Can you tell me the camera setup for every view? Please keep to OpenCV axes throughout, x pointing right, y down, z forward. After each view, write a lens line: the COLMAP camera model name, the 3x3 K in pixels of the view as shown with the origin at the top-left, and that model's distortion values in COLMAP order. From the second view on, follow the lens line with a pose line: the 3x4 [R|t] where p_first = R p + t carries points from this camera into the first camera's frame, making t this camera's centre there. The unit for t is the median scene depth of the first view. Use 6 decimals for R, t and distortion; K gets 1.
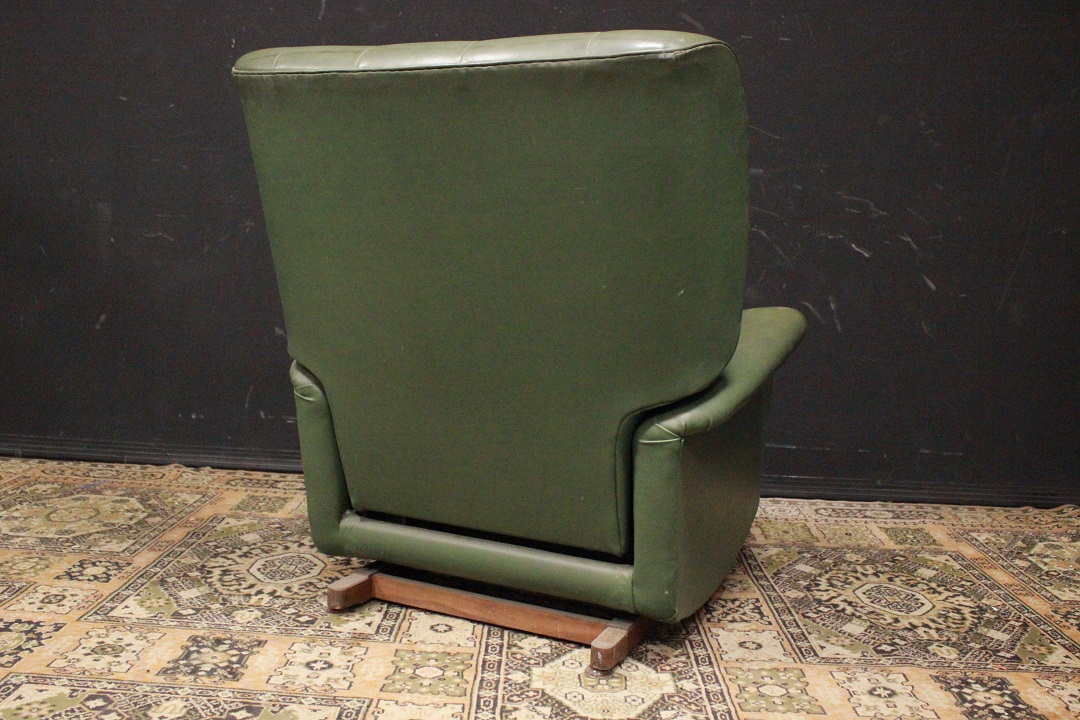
lens RADIAL K [[673.4, 0, 561.0], [0, 673.4, 348.2], [0, 0, 1]] dist [-0.062222, 0.026299]
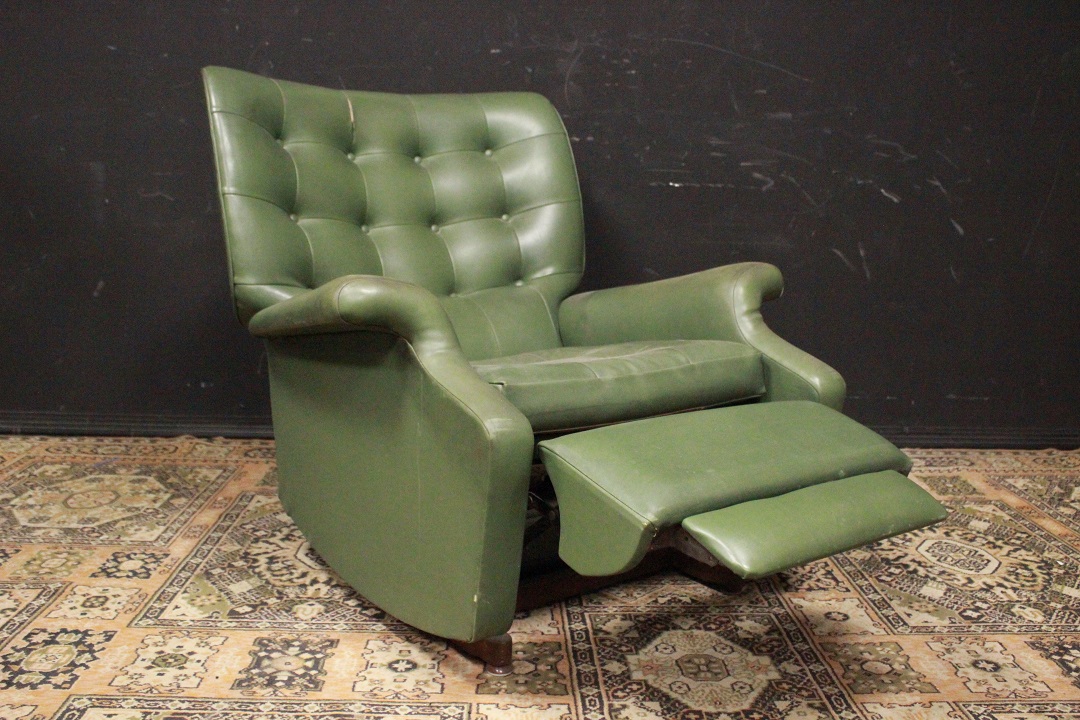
lens RADIAL K [[673.4, 0, 561.0], [0, 673.4, 348.2], [0, 0, 1]] dist [-0.062222, 0.026299]
pose [[0.999151, -0.027842, 0.030376, -0.127572], [0.025154, 0.996015, 0.085563, -0.032134], [-0.032637, -0.084726, 0.995870, 0.081287]]
